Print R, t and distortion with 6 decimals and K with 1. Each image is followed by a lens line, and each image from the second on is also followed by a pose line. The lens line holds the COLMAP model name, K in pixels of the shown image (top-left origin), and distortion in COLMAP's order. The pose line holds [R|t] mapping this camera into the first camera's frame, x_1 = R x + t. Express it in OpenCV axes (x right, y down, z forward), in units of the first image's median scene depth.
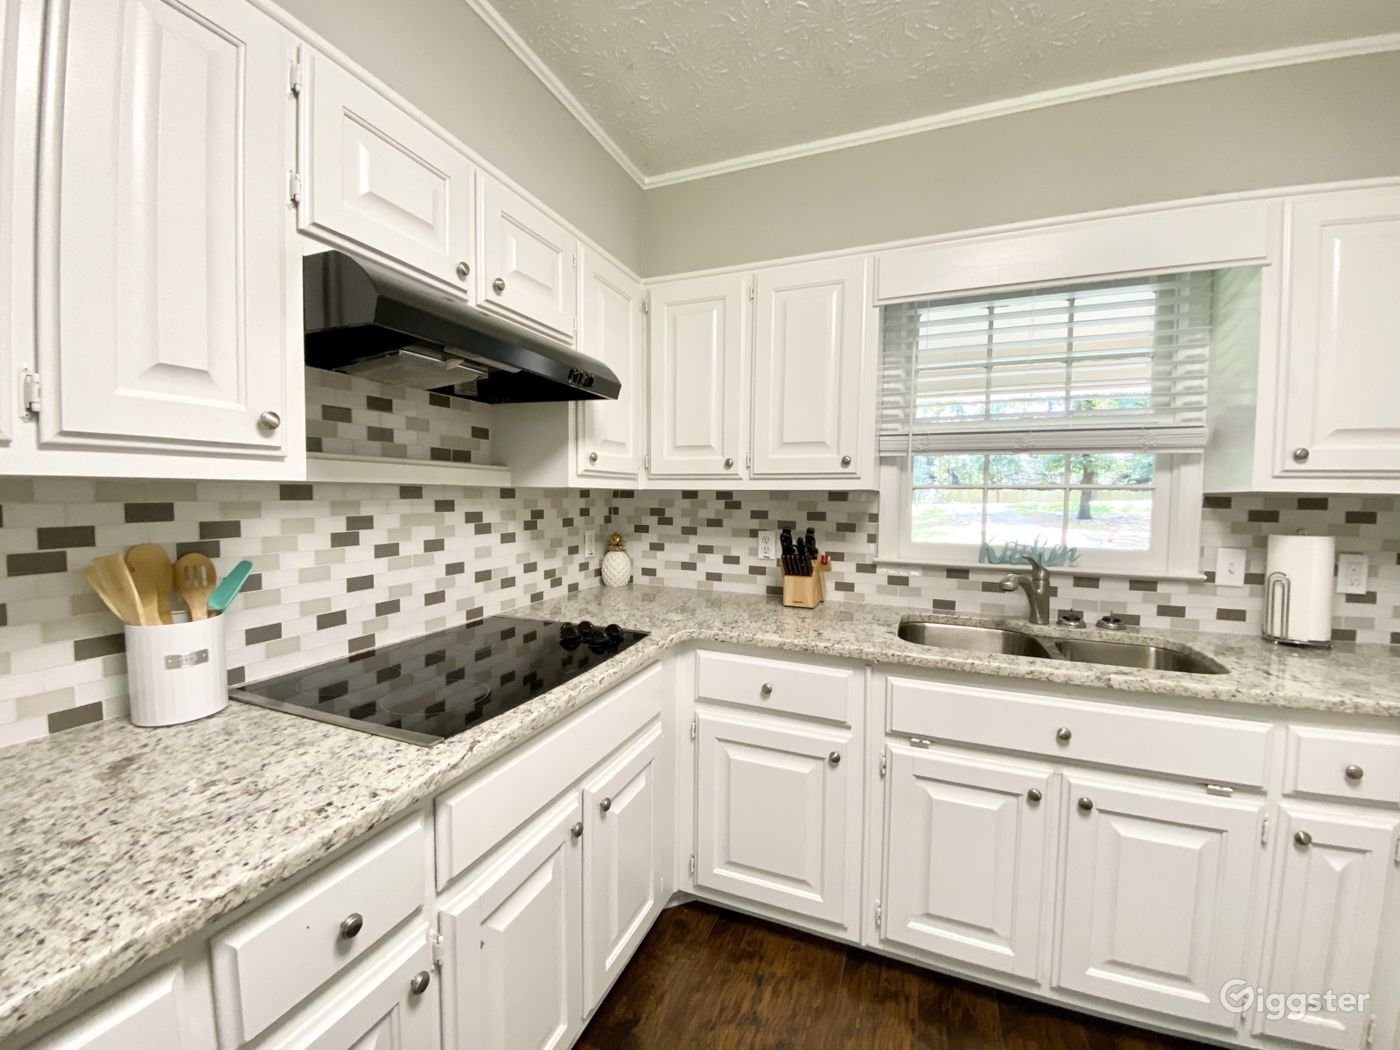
lens RADIAL K [[564.7, 0, 696.4], [0, 564.7, 524.3], [0, 0, 1]] dist [0.028853, -0.025205]
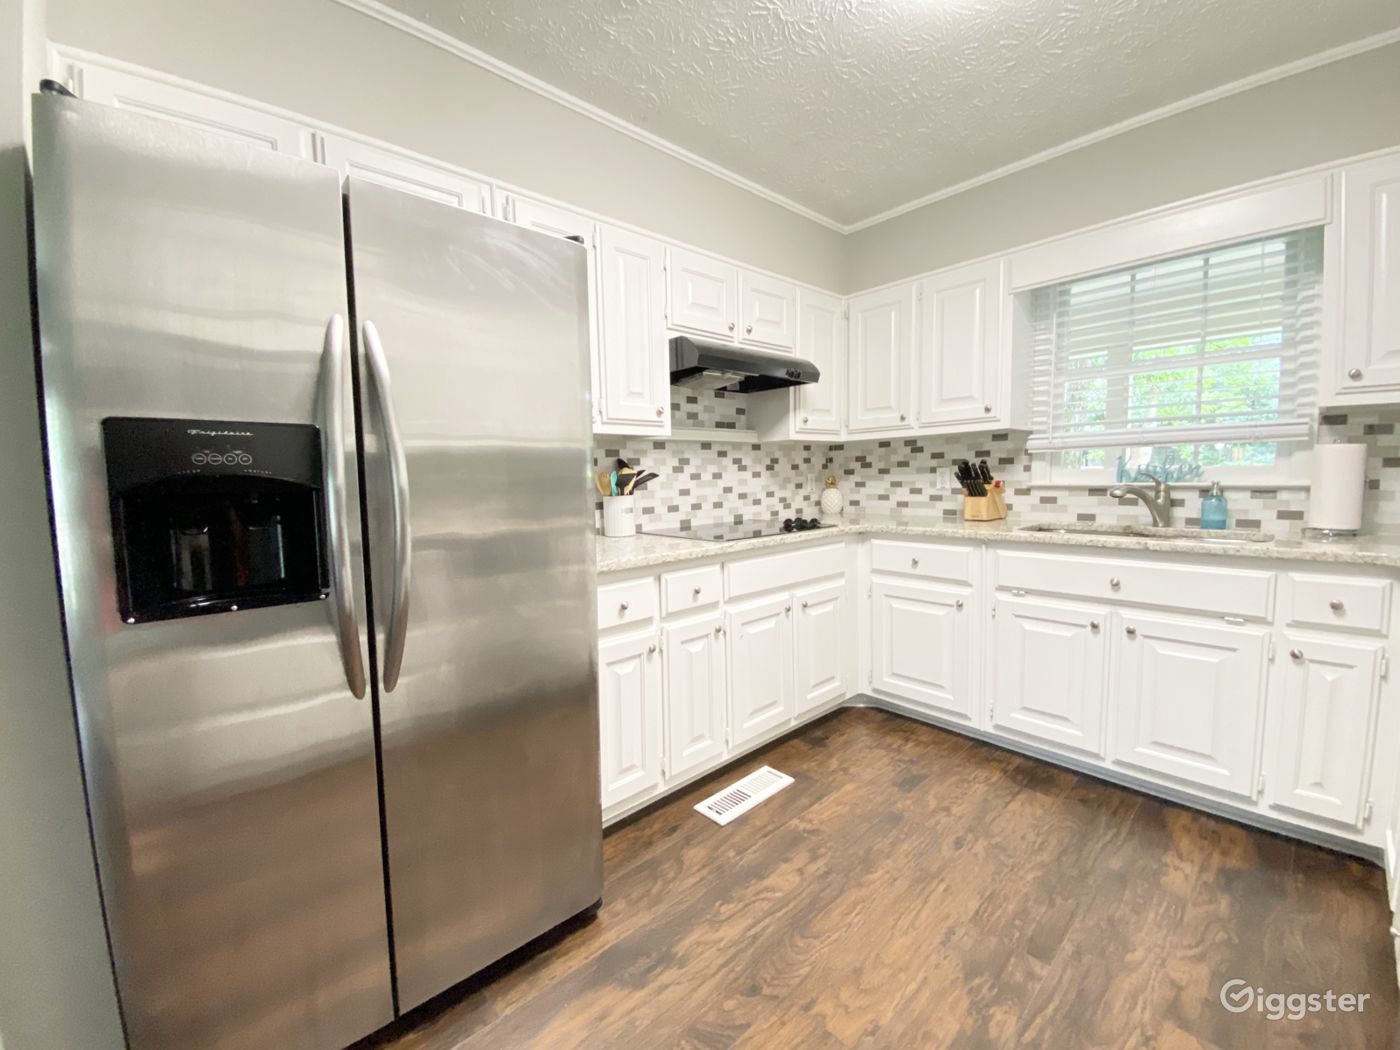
lens RADIAL K [[564.7, 0, 696.4], [0, 564.7, 524.3], [0, 0, 1]] dist [0.028853, -0.025205]
pose [[0.903373, 0.003486, -0.428842, 0.242782], [0.013659, 0.999226, 0.036896, 0.120728], [0.428638, -0.039188, 0.902626, -0.638511]]
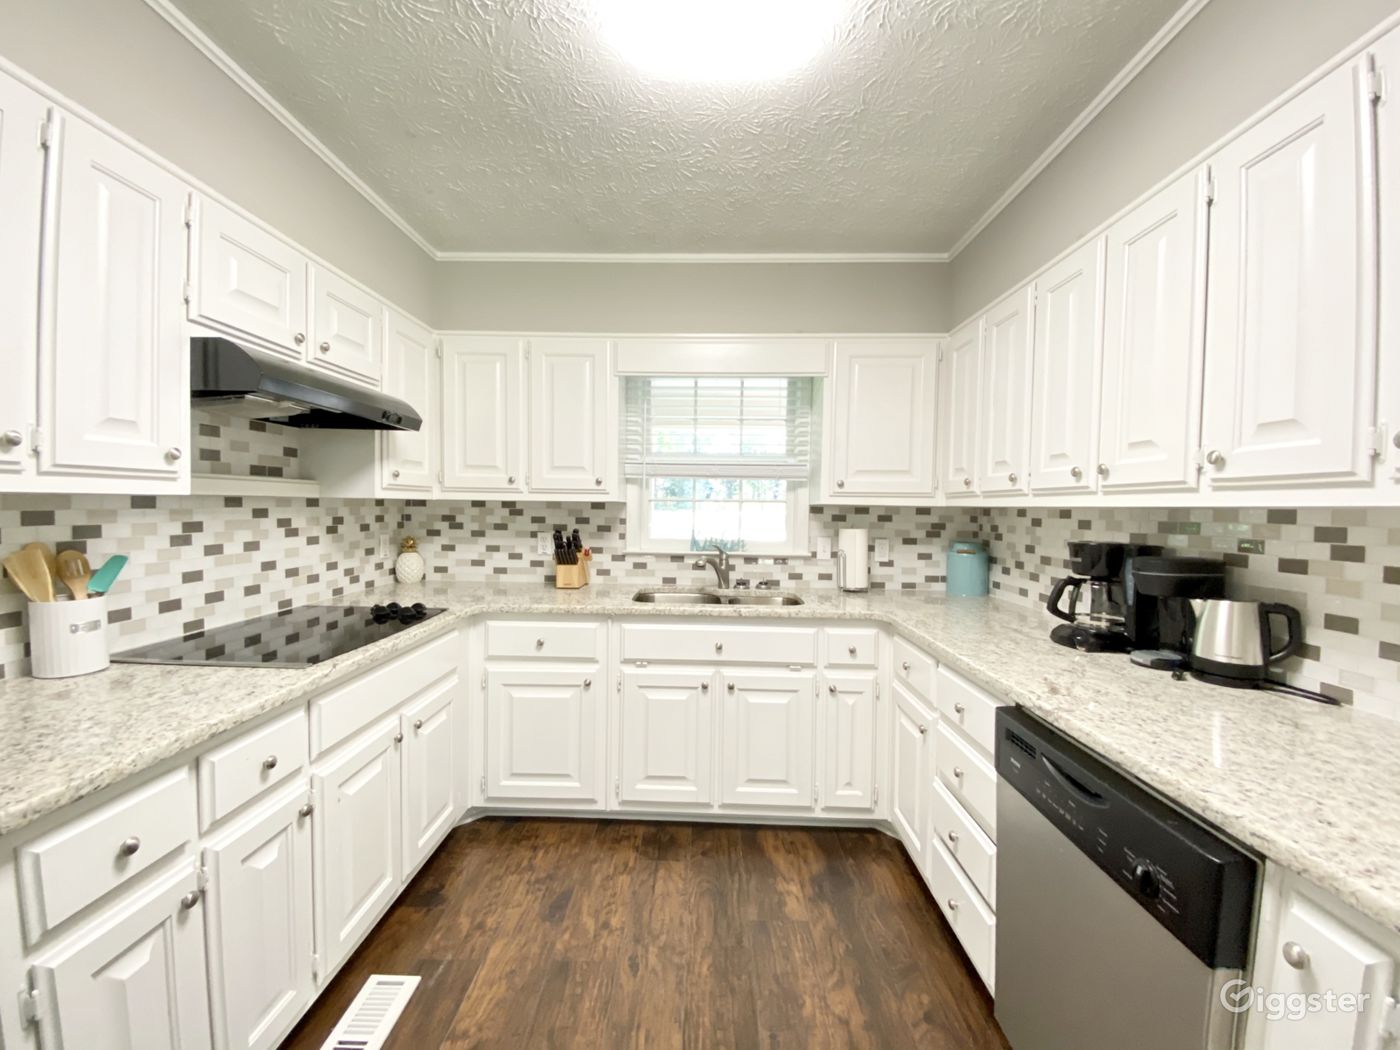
lens RADIAL K [[564.7, 0, 696.4], [0, 564.7, 524.3], [0, 0, 1]] dist [0.028853, -0.025205]
pose [[0.934065, -0.009542, 0.356976, -0.011555], [0.014783, 0.999819, -0.011955, 0.018805], [-0.356798, 0.016444, 0.934037, -0.449395]]
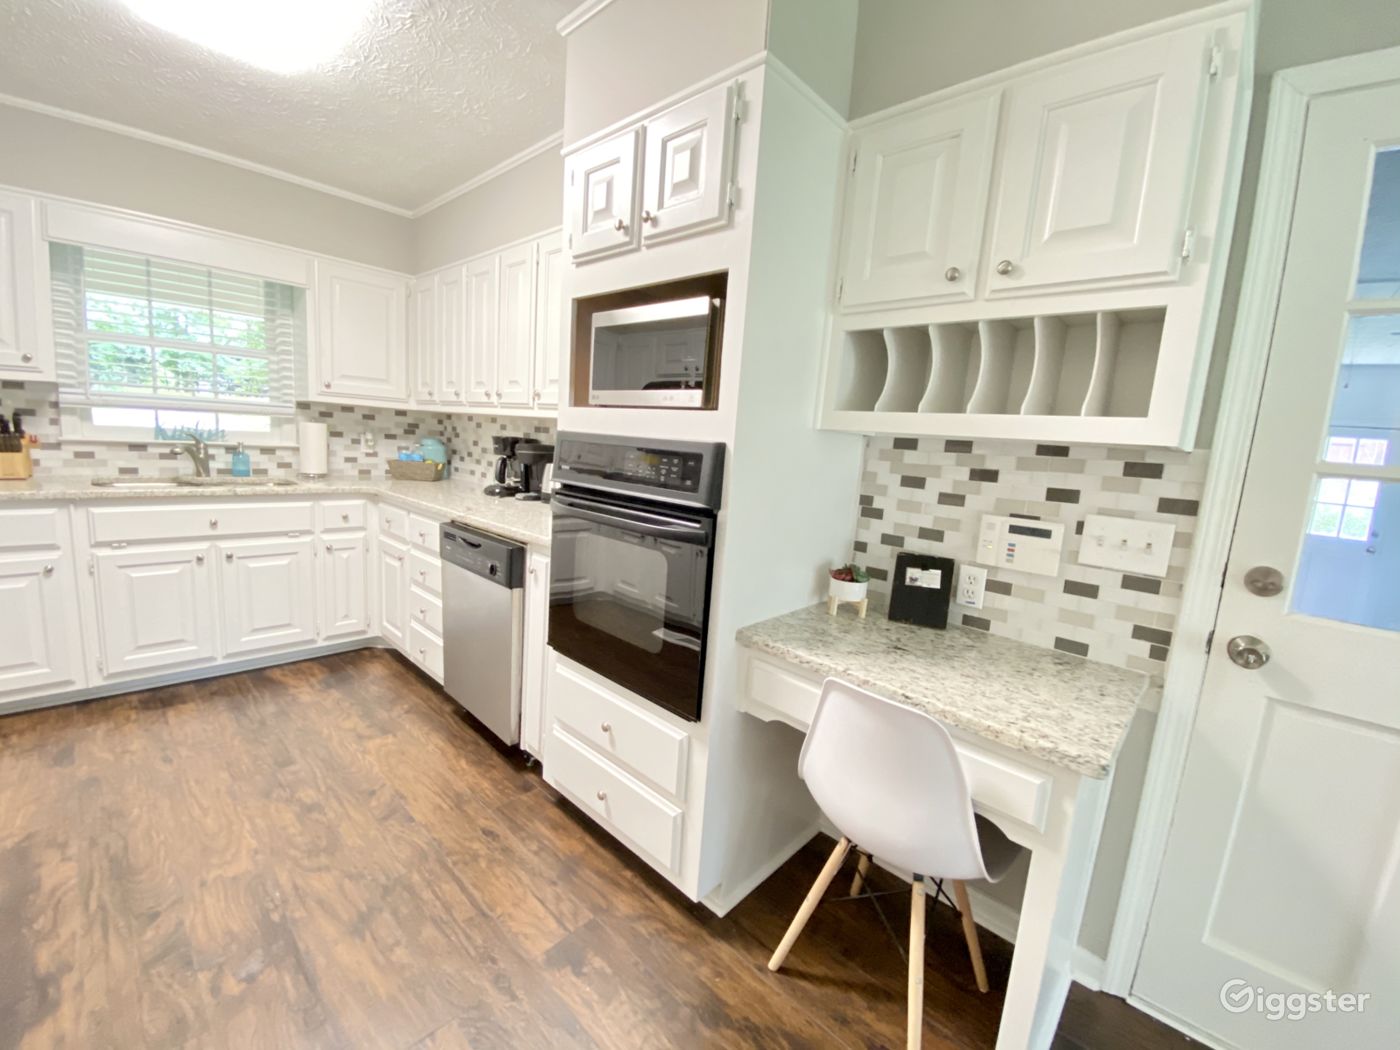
lens RADIAL K [[565.6, 0, 687.1], [0, 565.6, 520.3], [0, 0, 1]] dist [0.028124, -0.024428]
pose [[0.370763, -0.121933, 0.920688, -0.428393], [-0.017502, 0.990251, 0.138194, 0.055856], [-0.928563, -0.067351, 0.365014, -0.957290]]
